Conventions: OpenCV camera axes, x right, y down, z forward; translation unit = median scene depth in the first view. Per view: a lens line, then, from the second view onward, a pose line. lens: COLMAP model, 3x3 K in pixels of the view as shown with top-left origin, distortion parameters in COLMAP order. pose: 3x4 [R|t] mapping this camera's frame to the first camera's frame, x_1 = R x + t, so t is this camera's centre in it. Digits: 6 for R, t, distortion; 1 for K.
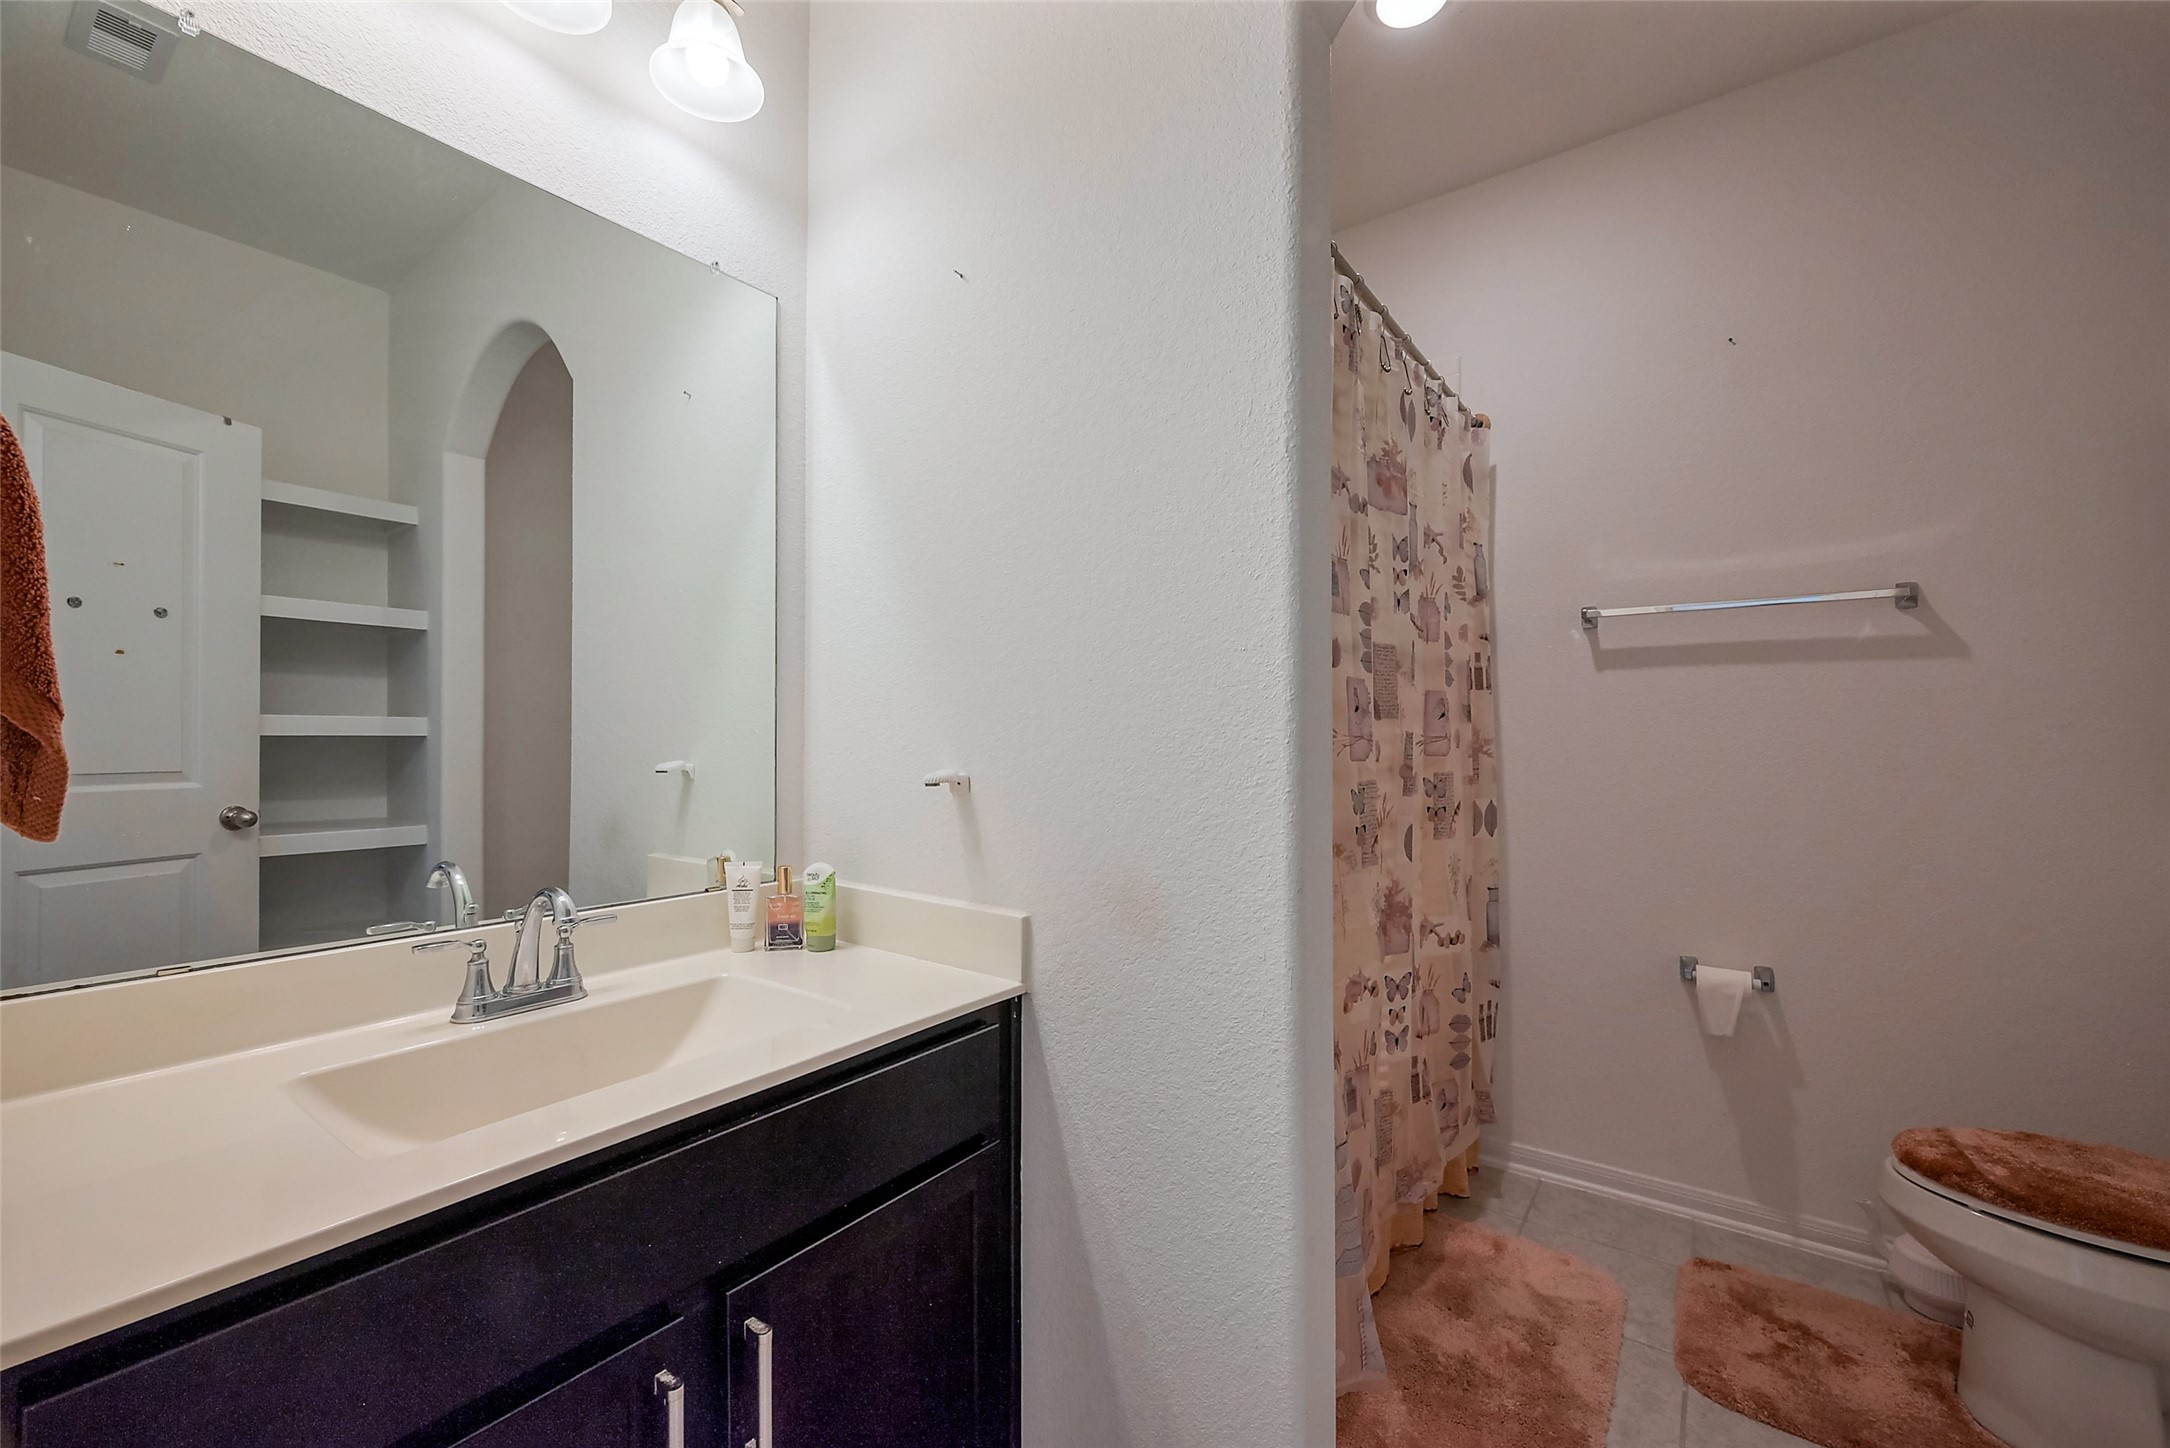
lens RADIAL K [[865.6, 0, 1104.7], [0, 865.6, 722.6], [0, 0, 1]] dist [0.001404, 0.000254]
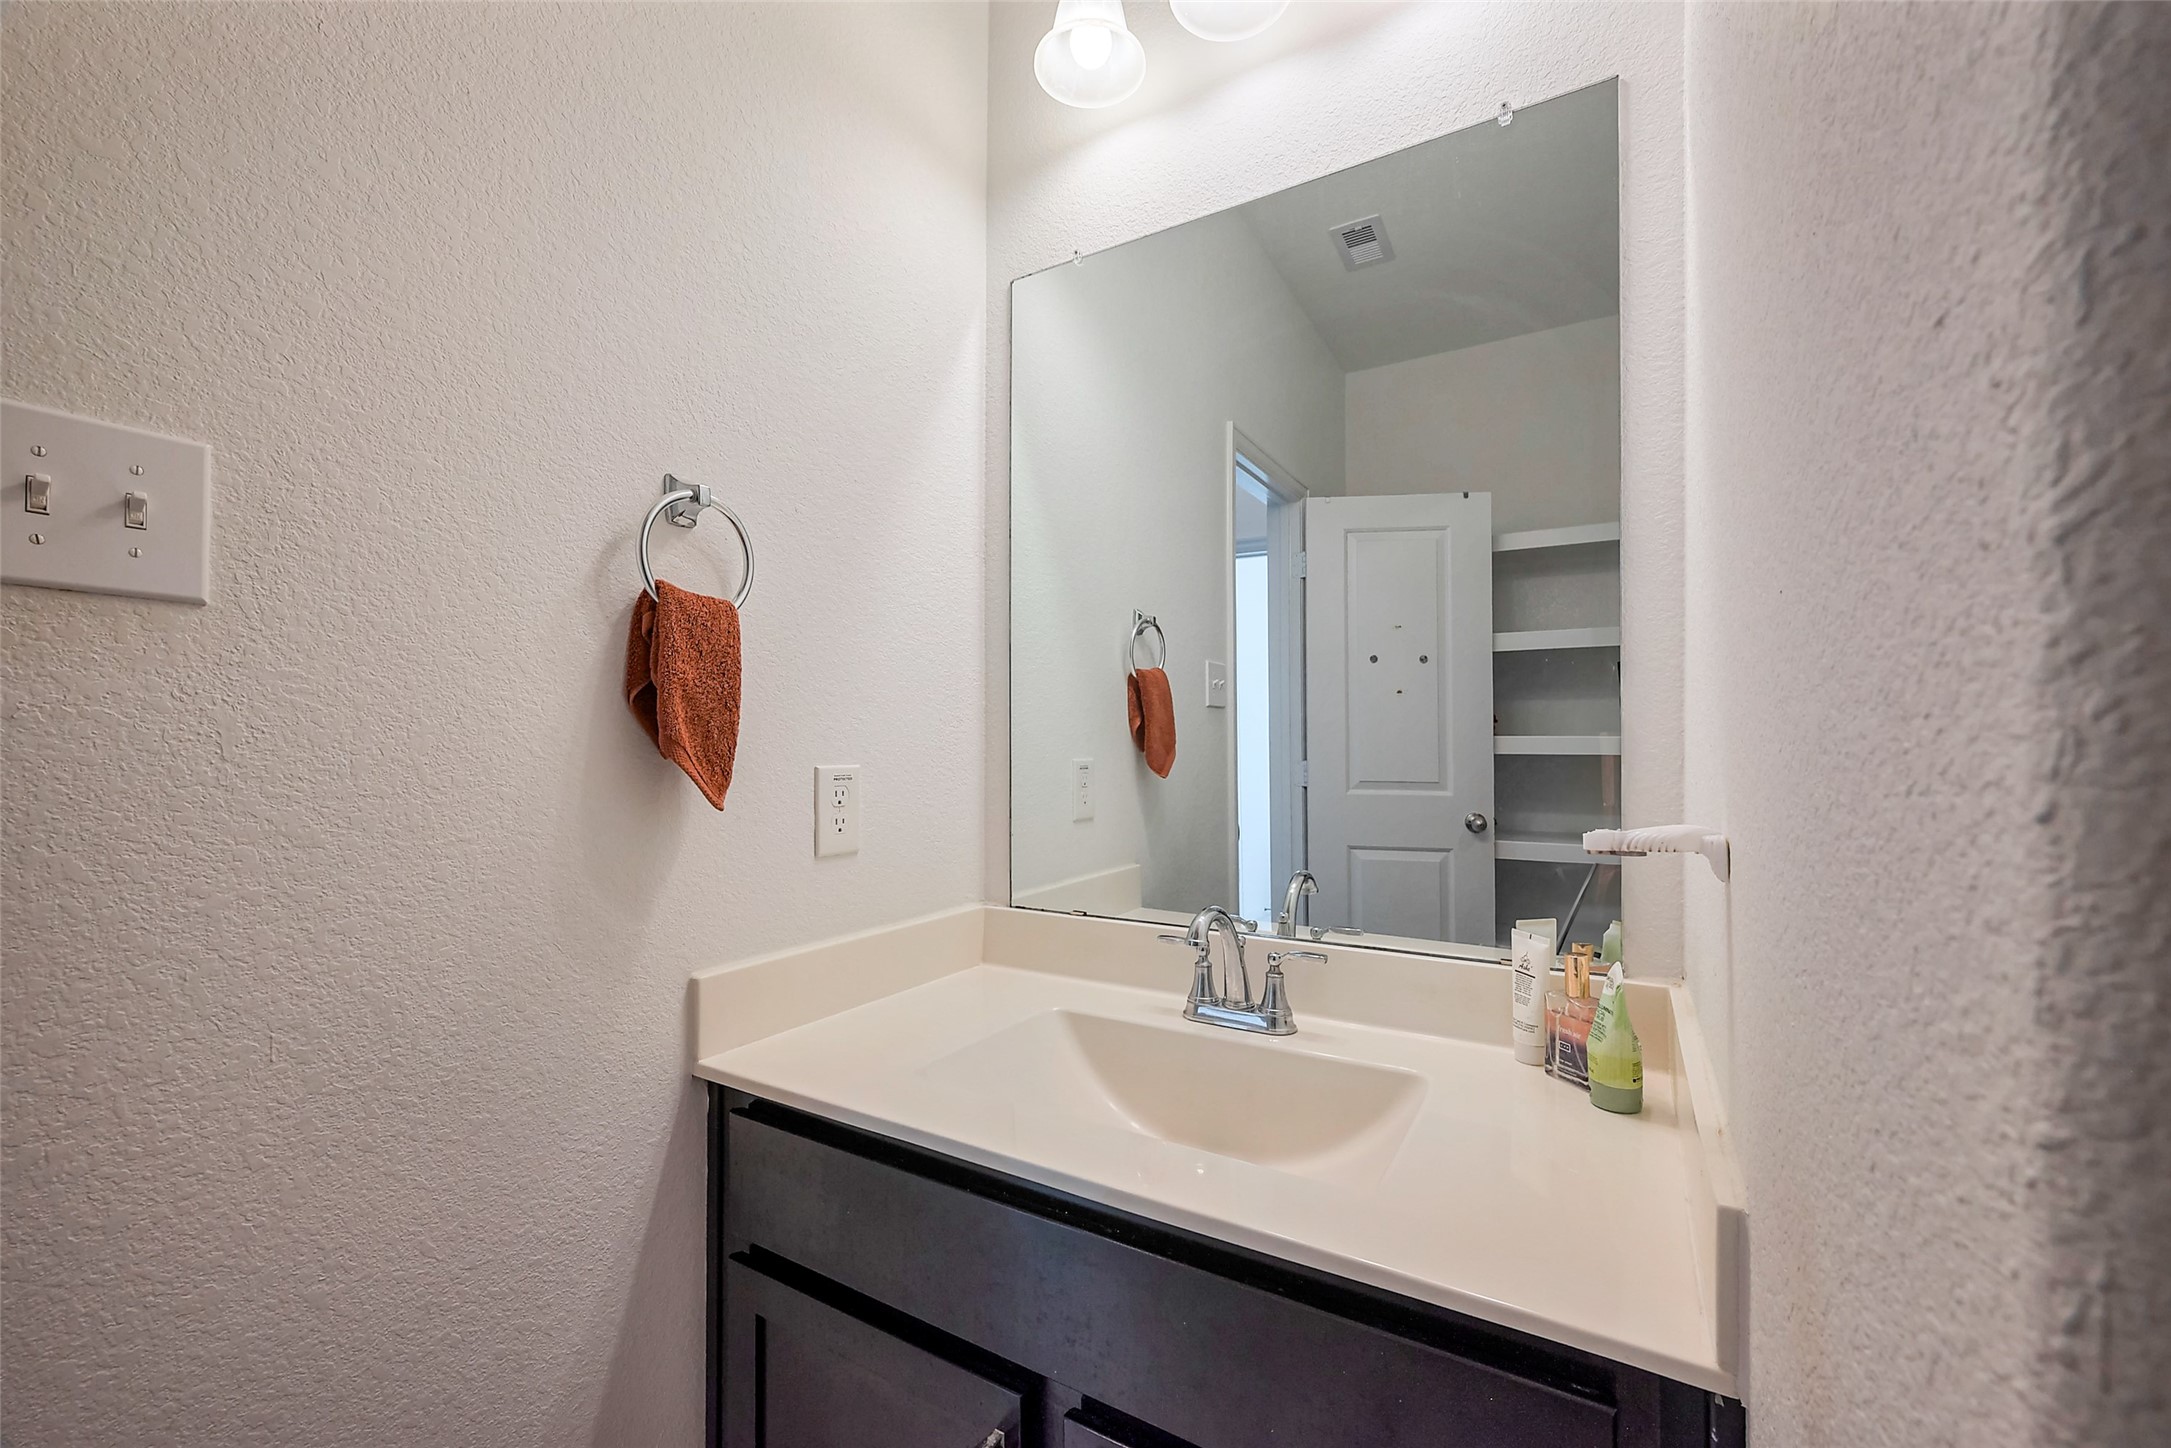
lens RADIAL K [[866.0, 0, 1094.0], [0, 866.0, 745.1], [0, 0, 1]] dist [0.001404, 0.000254]
pose [[0.090193, -0.010366, -0.995870, 0.154689], [0.009890, 0.999906, -0.009513, 0.009430], [0.995875, -0.008991, 0.090287, 0.385377]]
